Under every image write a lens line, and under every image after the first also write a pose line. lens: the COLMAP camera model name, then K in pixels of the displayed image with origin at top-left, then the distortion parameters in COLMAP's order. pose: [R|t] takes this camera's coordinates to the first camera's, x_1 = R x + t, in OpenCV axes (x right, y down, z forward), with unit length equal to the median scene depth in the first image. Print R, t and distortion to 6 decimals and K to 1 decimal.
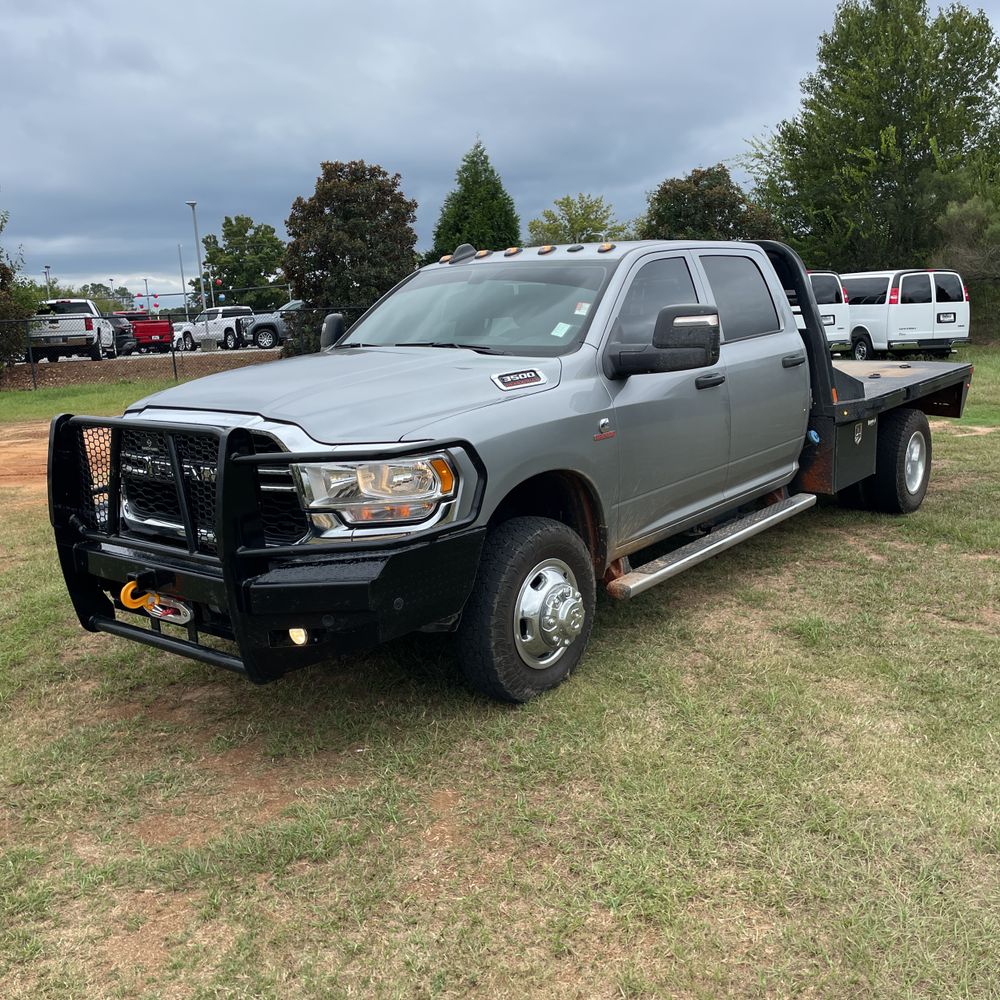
lens RADIAL K [[997.1, 0, 500.2], [0, 997.1, 484.4], [0, 0, 1]] dist [0.091953, -0.131016]
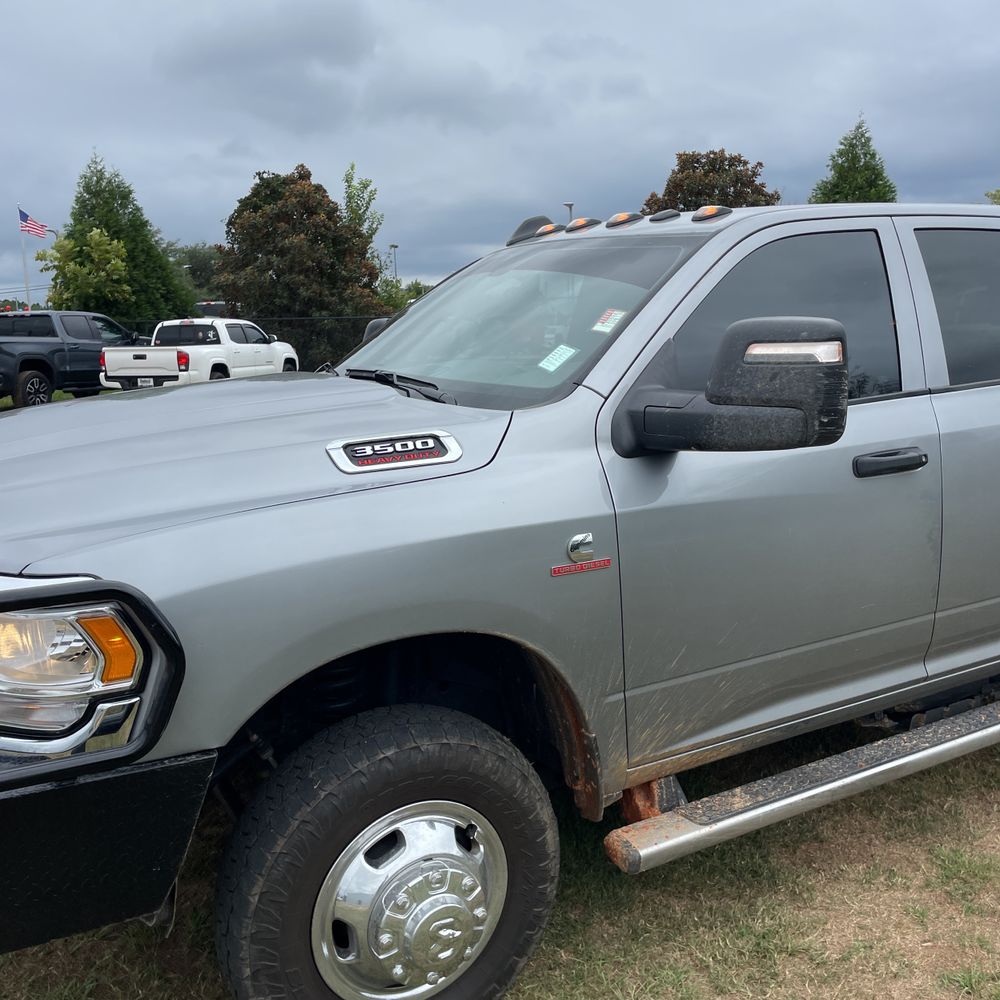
lens RADIAL K [[997.1, 0, 500.2], [0, 997.1, 484.4], [0, 0, 1]] dist [0.091953, -0.131016]
pose [[0.926065, 0.085398, -0.367574, 0.213743], [-0.085800, 0.996195, 0.015279, -0.081455], [0.367480, 0.017389, 0.929869, 0.427610]]
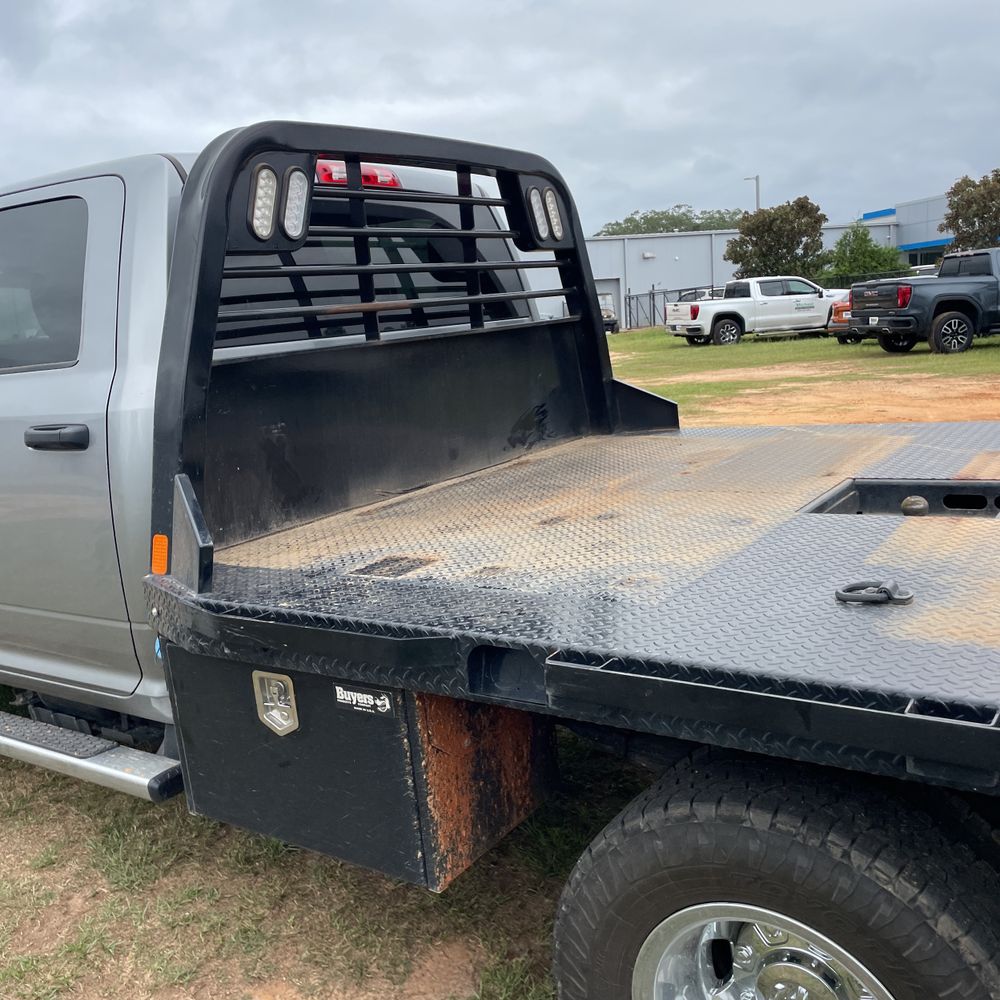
lens RADIAL K [[1011.6, 0, 501.6], [0, 1011.6, 480.4], [0, 0, 1]] dist [0.022185, 0.003677]
pose [[0.083269, 0.203656, -0.975495, 0.839508], [-0.108802, 0.974901, 0.194244, -0.239763], [0.990570, 0.089961, 0.103337, 1.307207]]
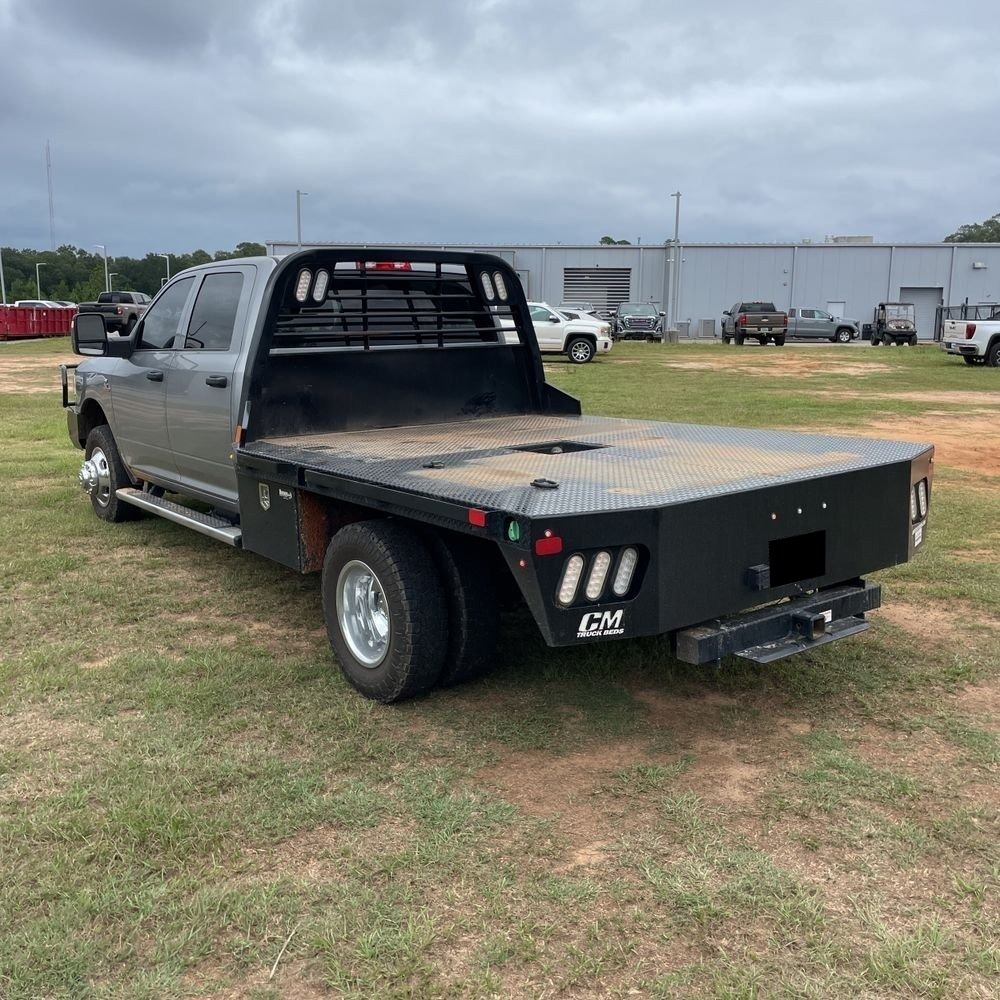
lens RADIAL K [[997.1, 0, 500.2], [0, 997.1, 484.4], [0, 0, 1]] dist [0.091953, -0.131016]
pose [[-0.239854, 0.209624, -0.947907, 1.327448], [-0.161614, 0.954163, 0.251902, -0.360334], [0.957262, 0.213615, -0.194982, 1.677946]]
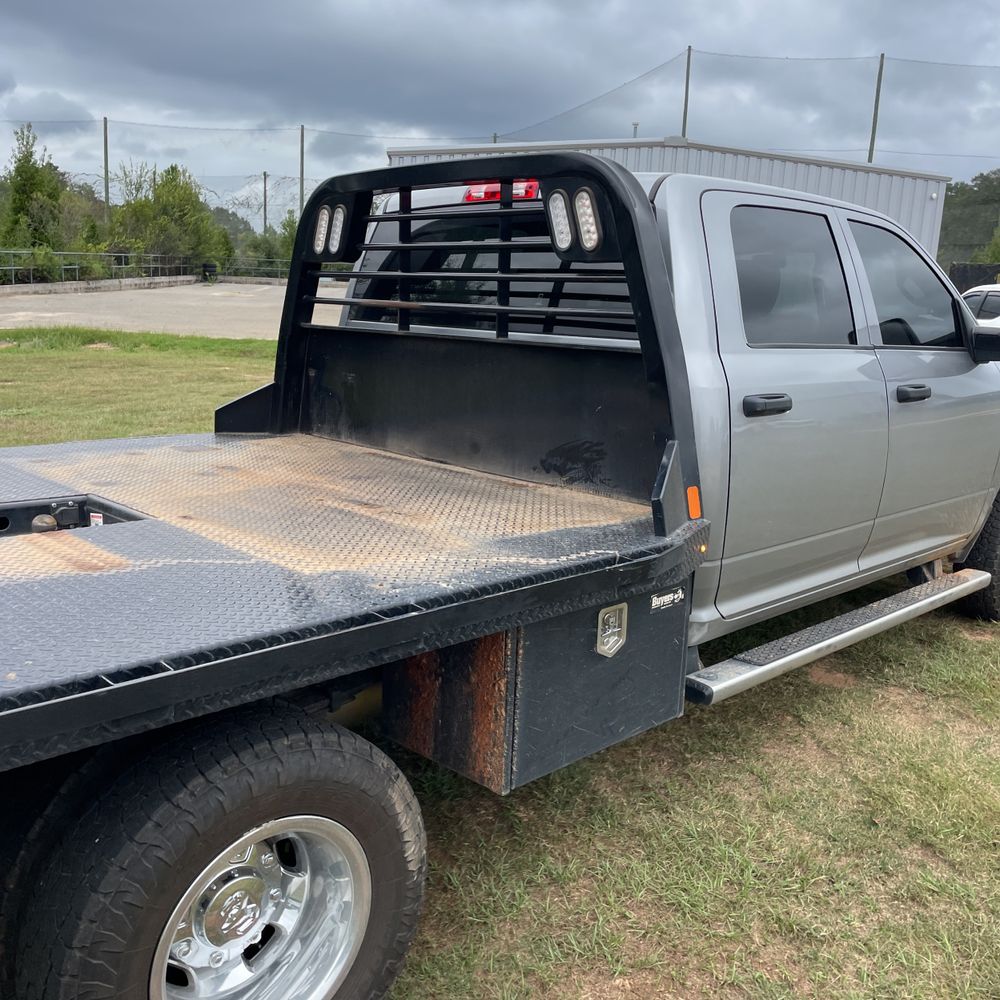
lens RADIAL K [[980.0, 0, 500.0], [0, 980.0, 500.0], [0, 0, 1]] dist [0.078253, -0.005158]
pose [[-0.995893, -0.022775, 0.087630, 0.146019], [0.011301, 0.929007, 0.369891, -0.343601], [-0.089833, 0.369362, -0.924933, 1.967020]]
